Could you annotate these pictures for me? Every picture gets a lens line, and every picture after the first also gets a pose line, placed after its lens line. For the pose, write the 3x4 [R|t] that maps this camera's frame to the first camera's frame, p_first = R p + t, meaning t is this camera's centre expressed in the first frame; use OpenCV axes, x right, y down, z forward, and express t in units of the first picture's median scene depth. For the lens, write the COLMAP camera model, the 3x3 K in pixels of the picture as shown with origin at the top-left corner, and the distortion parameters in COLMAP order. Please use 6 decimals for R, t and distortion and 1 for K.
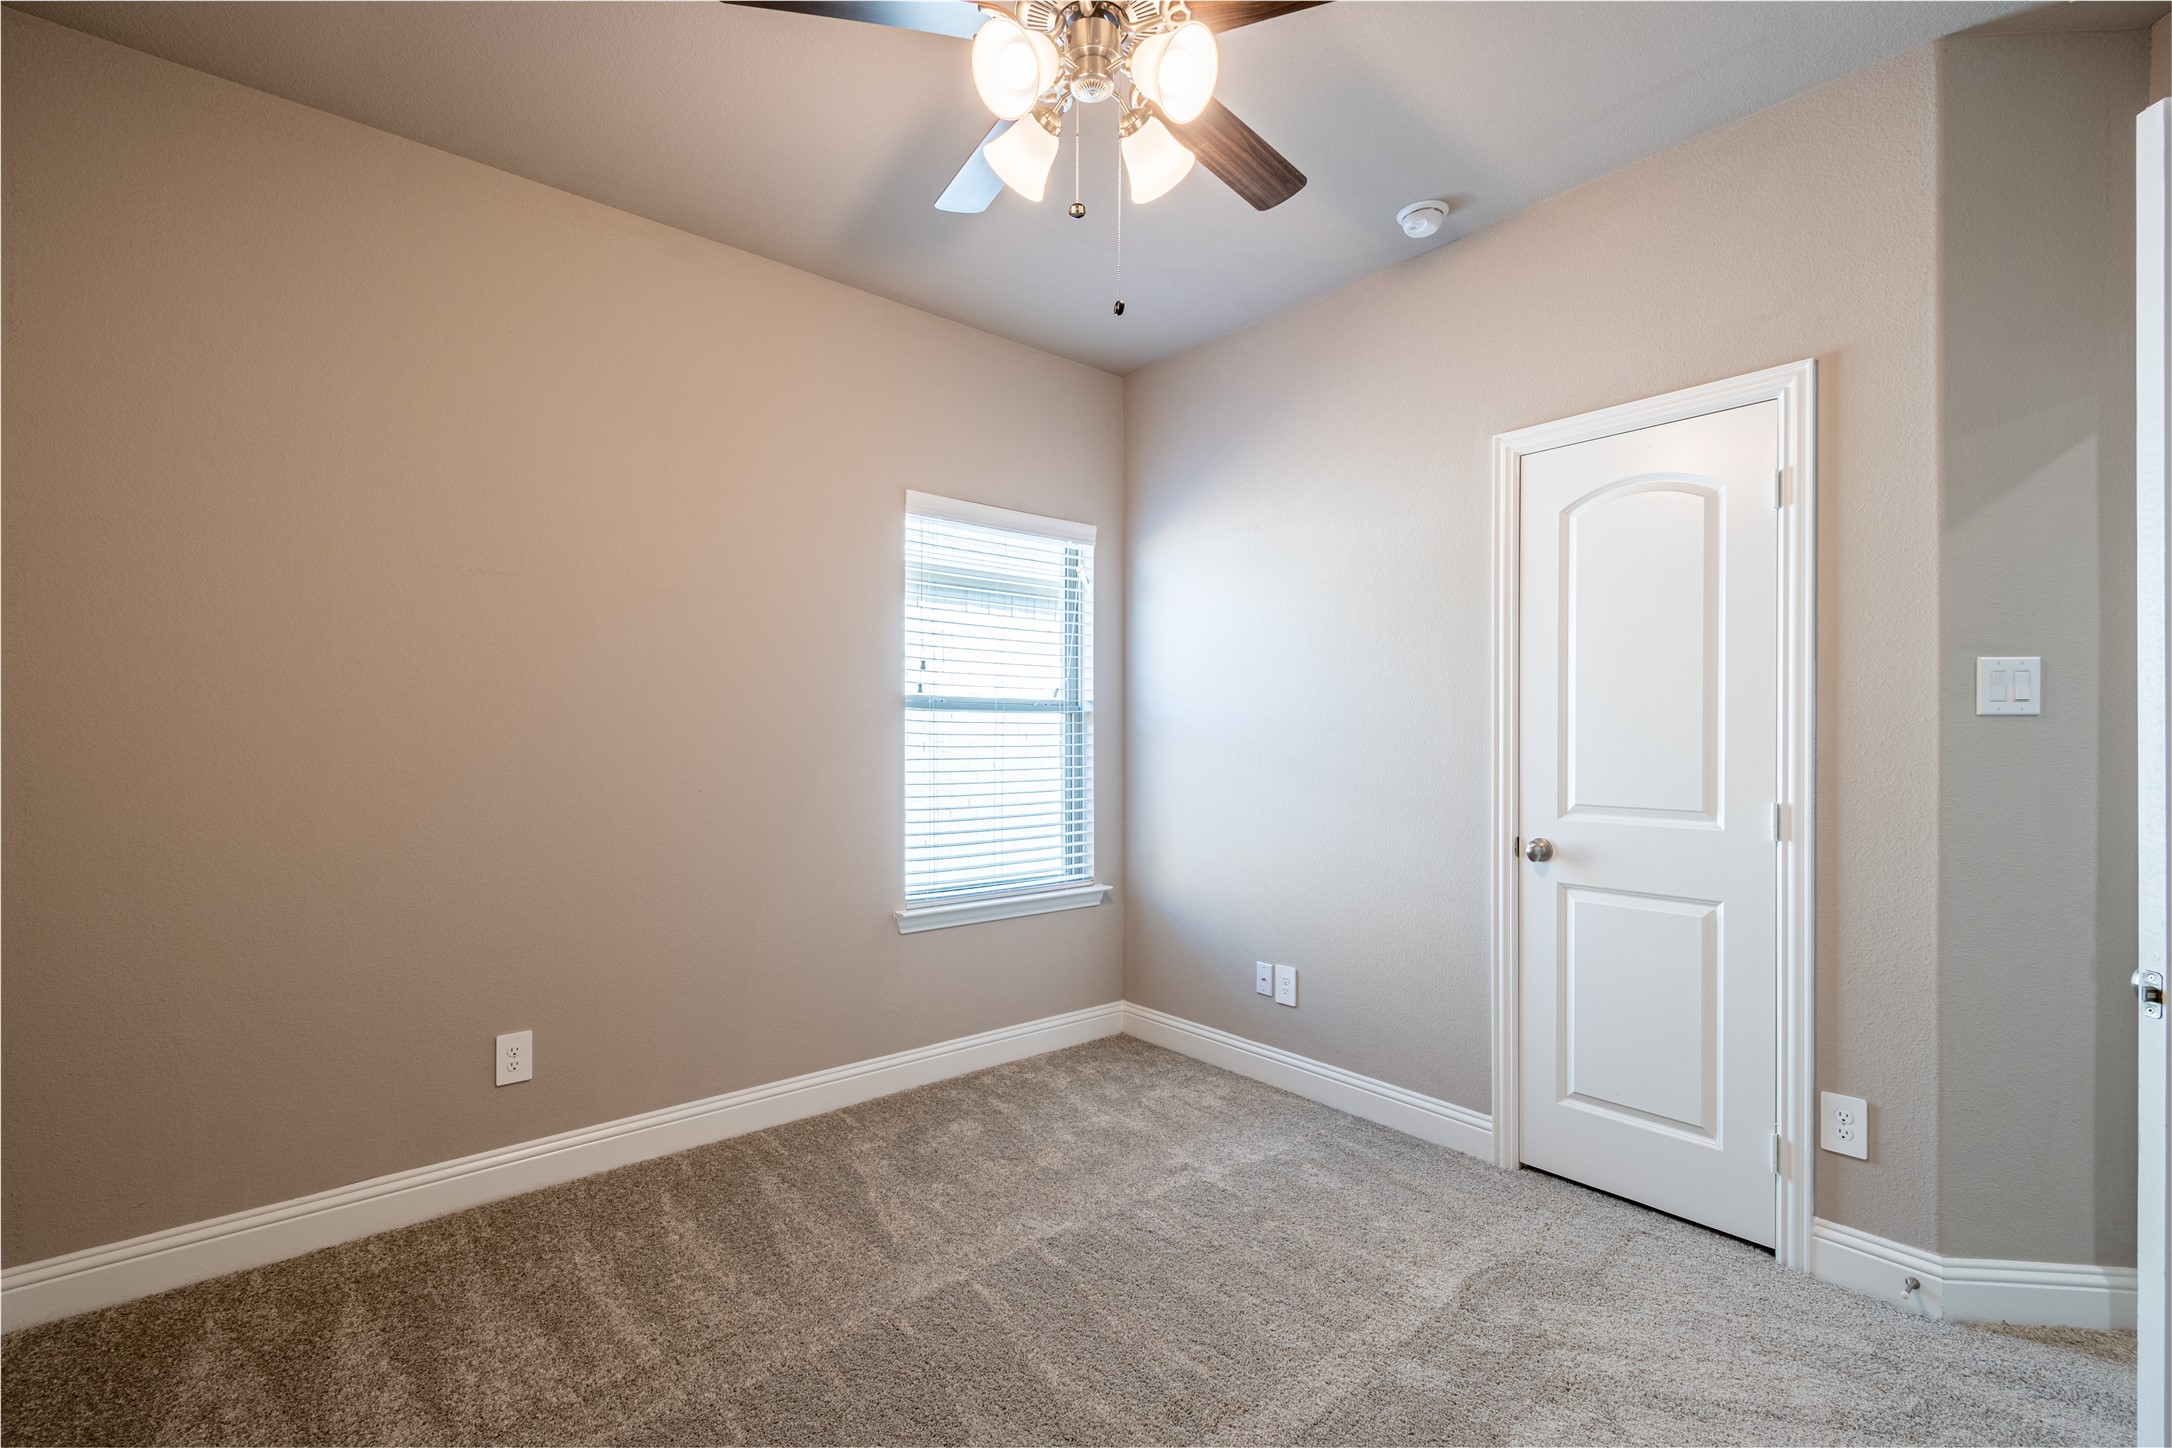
lens RADIAL K [[973.2, 0, 1085.0], [0, 973.2, 735.1], [0, 0, 1]] dist [0.013868, -0.005712]
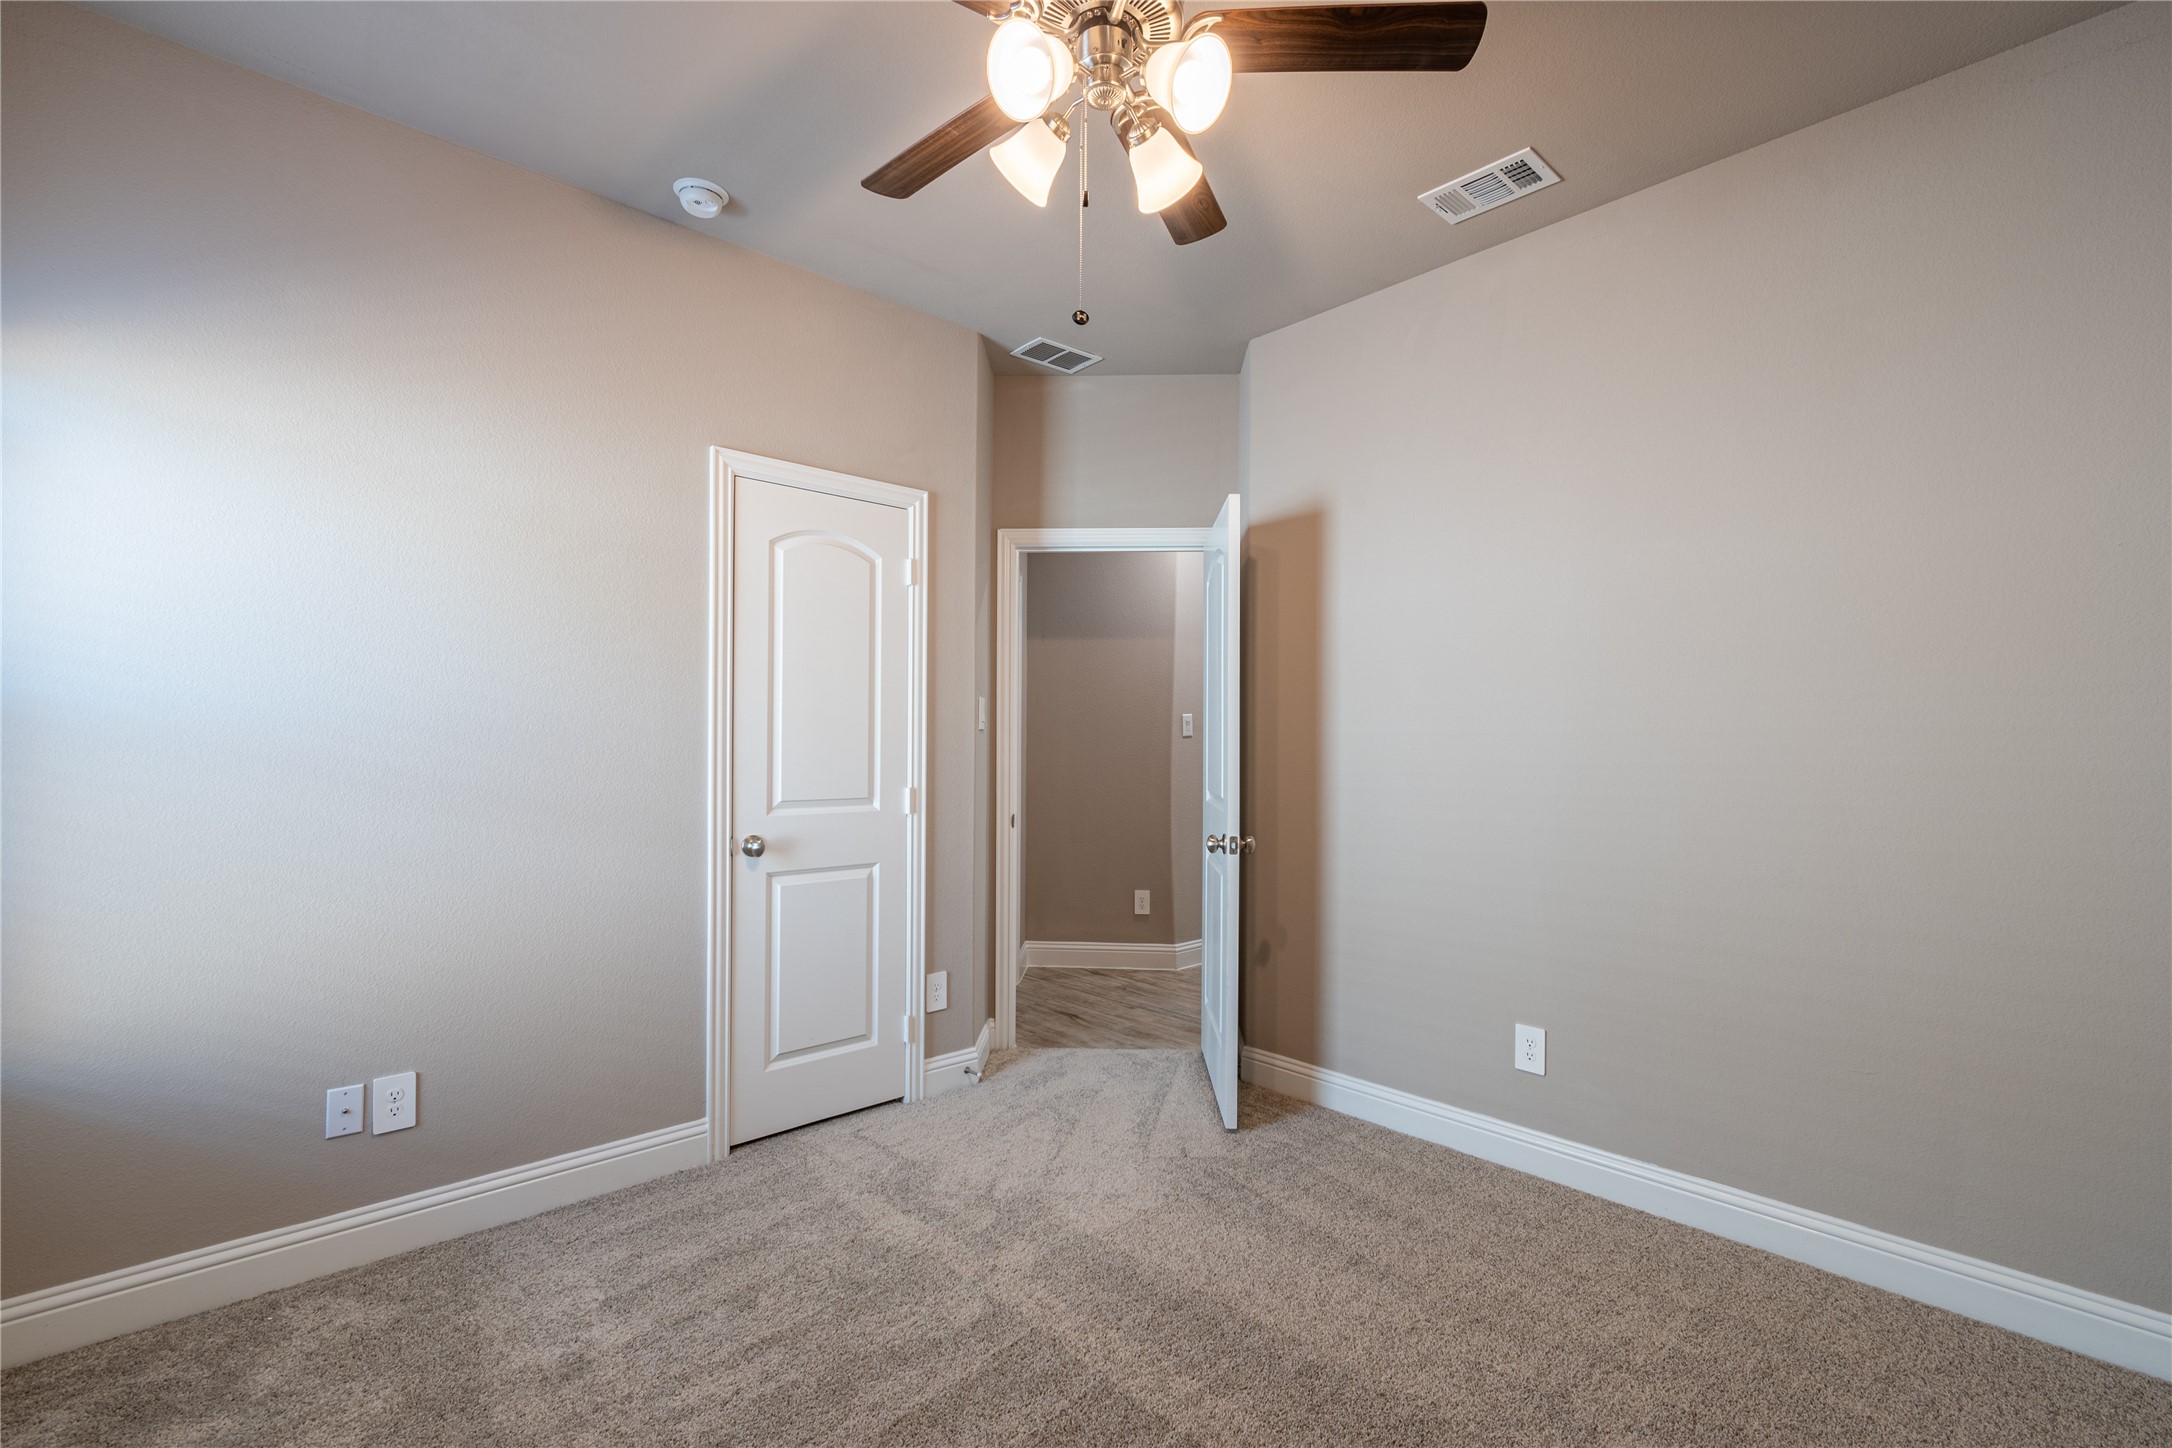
lens RADIAL K [[973.2, 0, 1085.0], [0, 973.2, 735.1], [0, 0, 1]] dist [0.013868, -0.005712]
pose [[-0.053420, 0.003403, 0.998566, -0.652246], [-0.008204, 0.999959, -0.003847, -0.004712], [-0.998538, -0.008398, -0.053390, 0.706534]]
